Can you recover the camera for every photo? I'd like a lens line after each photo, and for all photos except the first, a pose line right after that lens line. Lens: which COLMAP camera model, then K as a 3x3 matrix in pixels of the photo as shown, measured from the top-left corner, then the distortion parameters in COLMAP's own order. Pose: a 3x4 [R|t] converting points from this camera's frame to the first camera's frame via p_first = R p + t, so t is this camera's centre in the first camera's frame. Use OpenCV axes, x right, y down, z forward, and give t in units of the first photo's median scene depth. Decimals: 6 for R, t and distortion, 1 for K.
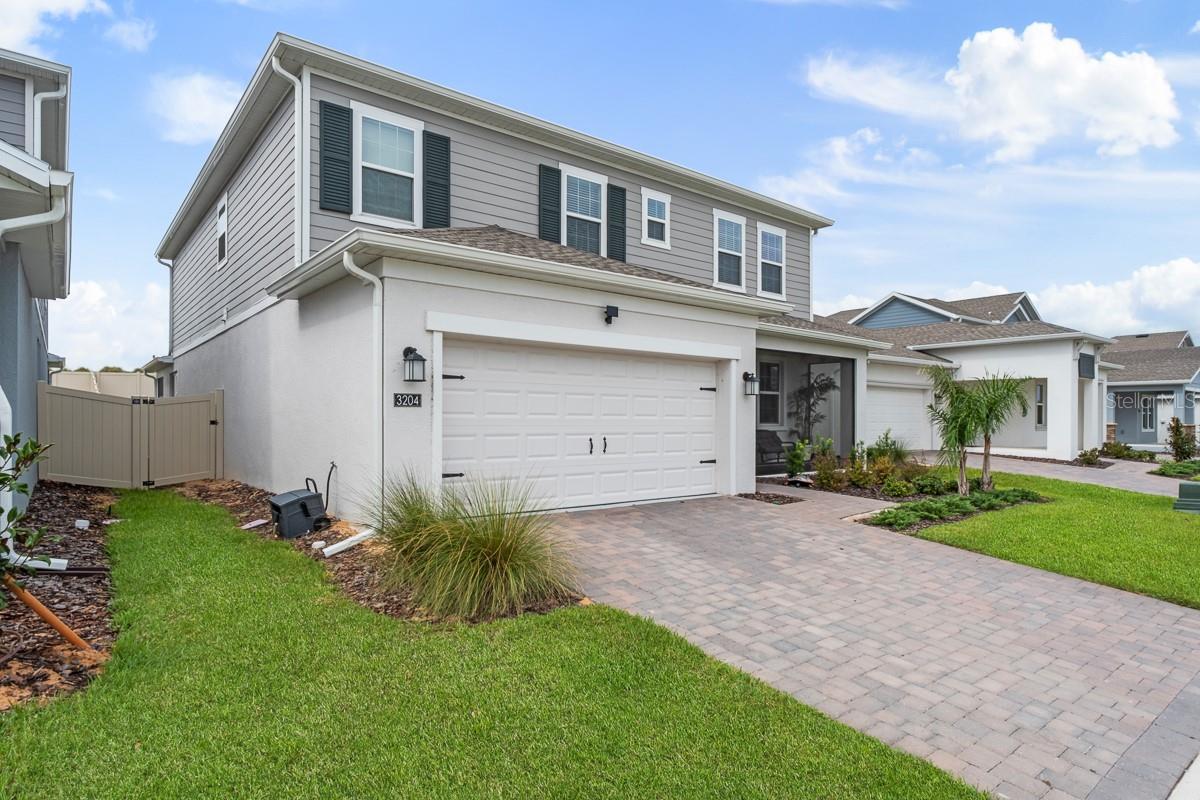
lens RADIAL K [[664.3, 0, 589.3], [0, 664.3, 426.2], [0, 0, 1]] dist [-0.008703, -0.000853]
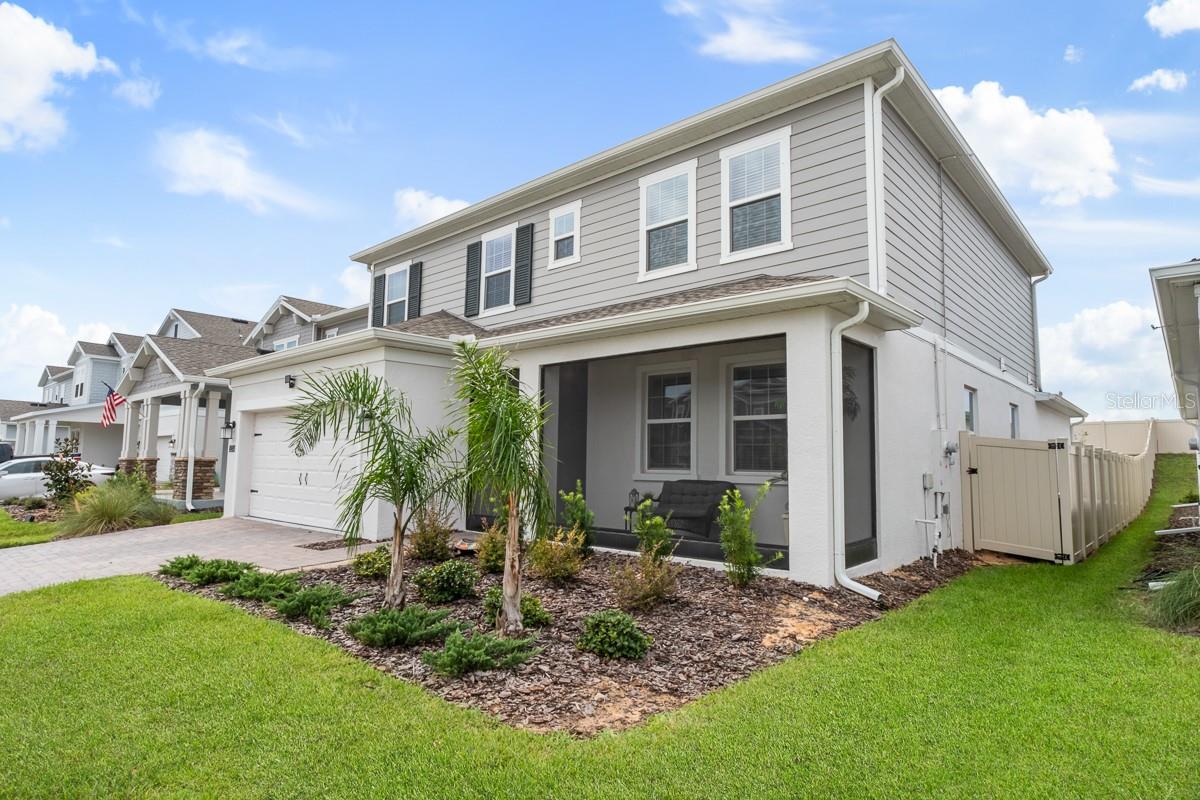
lens RADIAL K [[664.3, 0, 598.4], [0, 664.3, 396.1], [0, 0, 1]] dist [-0.008703, -0.000853]
pose [[0.173564, -0.103894, -0.979327, 1.064489], [-0.022449, 0.993744, -0.109403, -0.002732], [0.984567, 0.040973, 0.170145, 1.004098]]
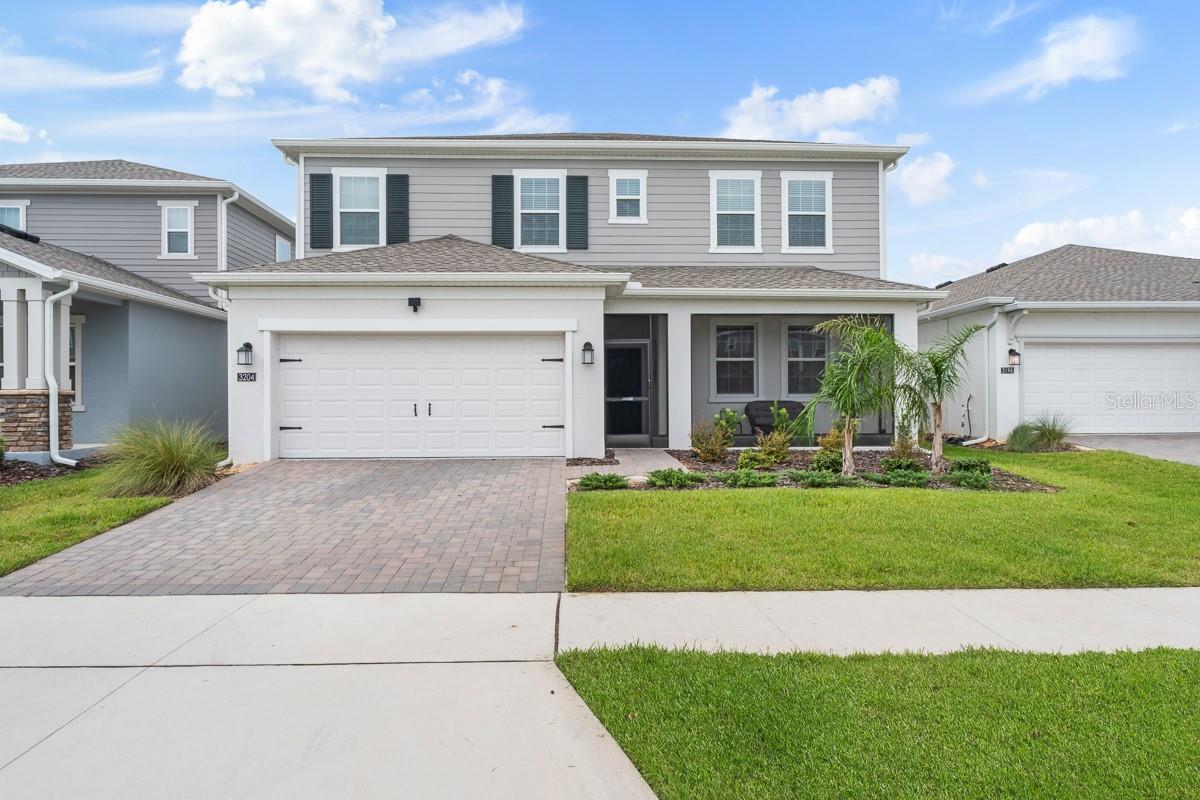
lens RADIAL K [[720.6, 0, 600.7], [0, 720.6, 400.8], [0, 0, 1]] dist [-0.015846, -0.000527]
pose [[0.811926, -0.011719, -0.583642, 0.797645], [0.003082, 0.999871, -0.015788, 0.025932], [0.583752, 0.011020, 0.811857, 0.075516]]
